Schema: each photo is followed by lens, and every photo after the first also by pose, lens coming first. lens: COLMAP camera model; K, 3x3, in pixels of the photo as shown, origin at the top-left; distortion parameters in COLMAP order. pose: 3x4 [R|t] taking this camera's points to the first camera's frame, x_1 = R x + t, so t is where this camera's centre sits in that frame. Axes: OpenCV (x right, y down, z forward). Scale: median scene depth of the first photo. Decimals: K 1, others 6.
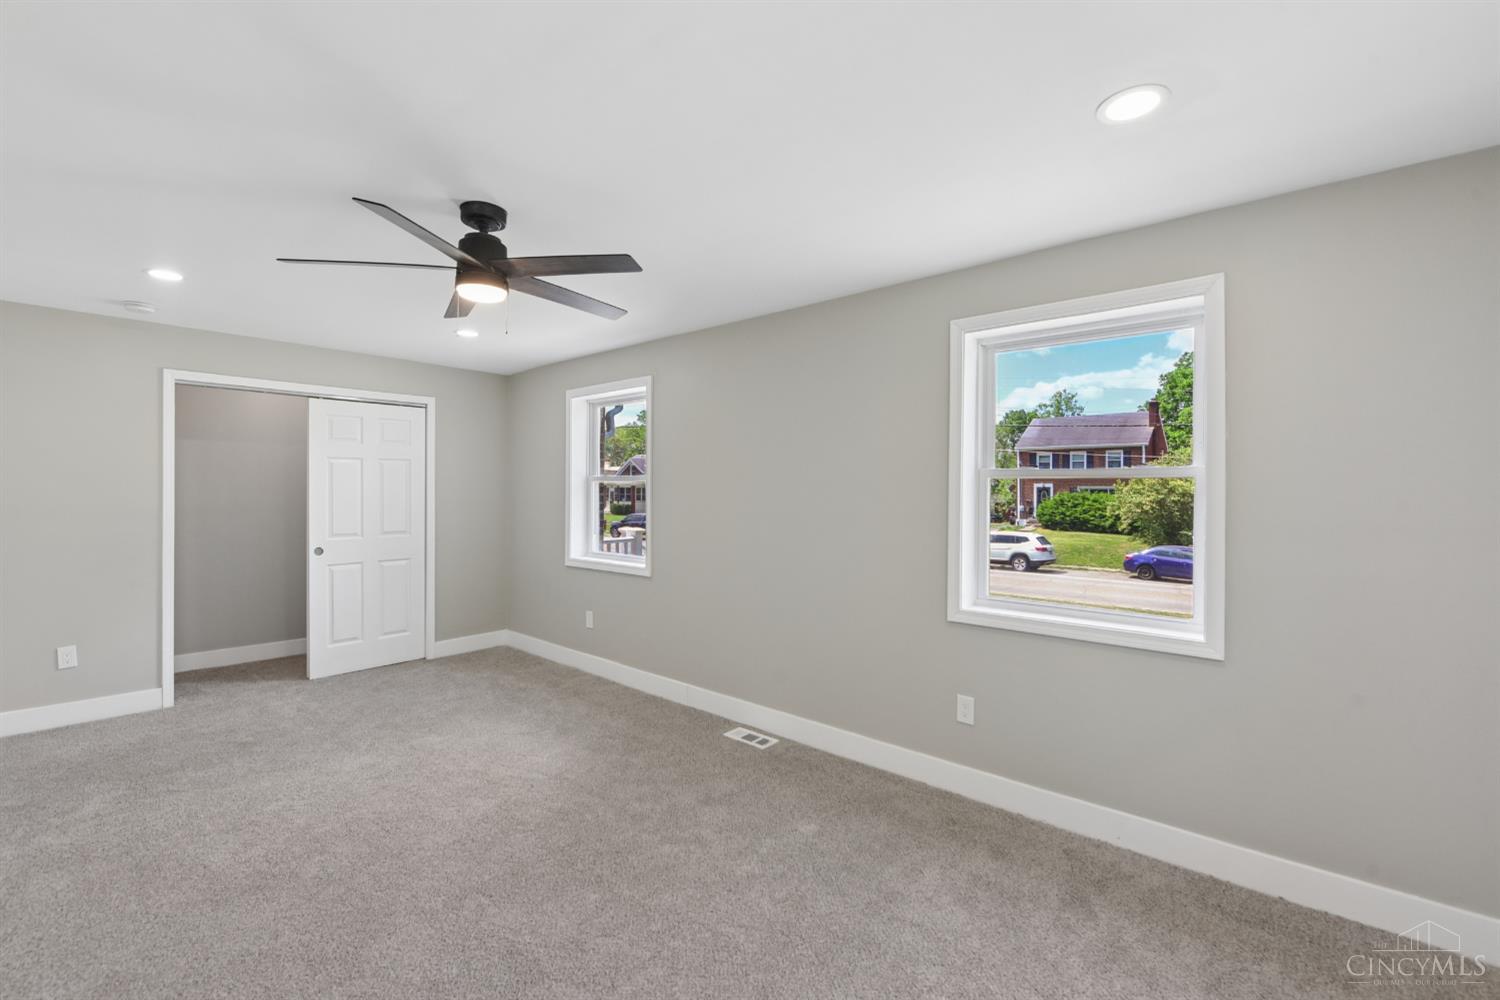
lens RADIAL K [[622.3, 0, 754.6], [0, 622.3, 492.6], [0, 0, 1]] dist [-0.013670, -0.001620]
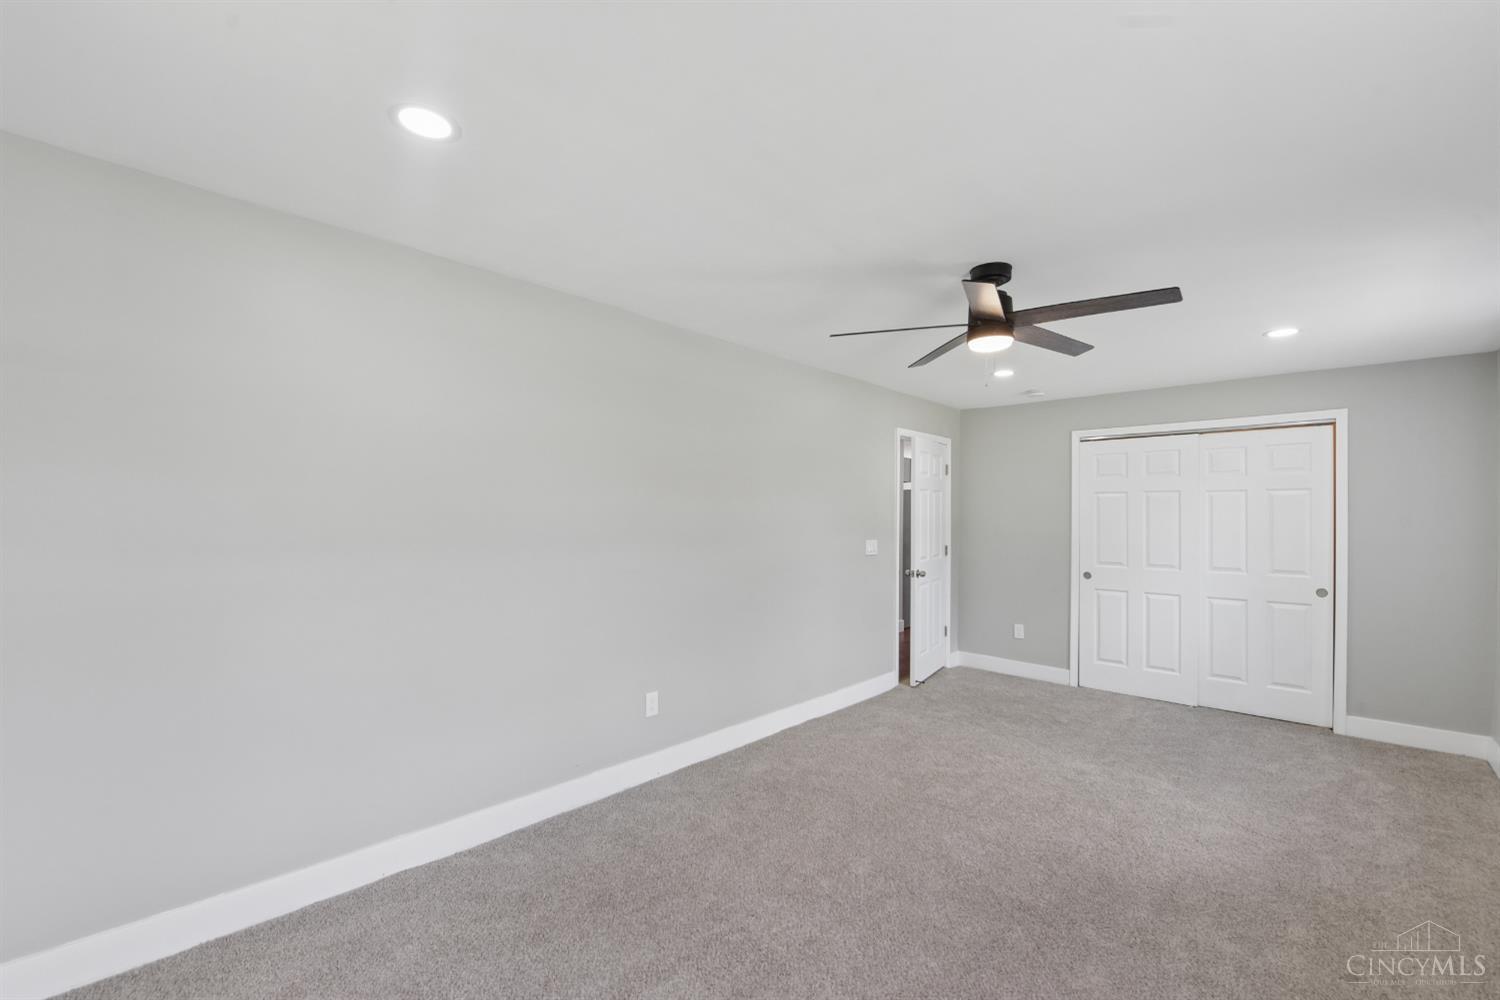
lens RADIAL K [[622.3, 0, 757.6], [0, 622.3, 509.1], [0, 0, 1]] dist [-0.013670, -0.001620]
pose [[-0.027526, -0.013635, -0.999528, 0.374017], [-0.013315, 0.999823, -0.013273, -0.003759], [0.999532, 0.012944, -0.027703, 0.328151]]
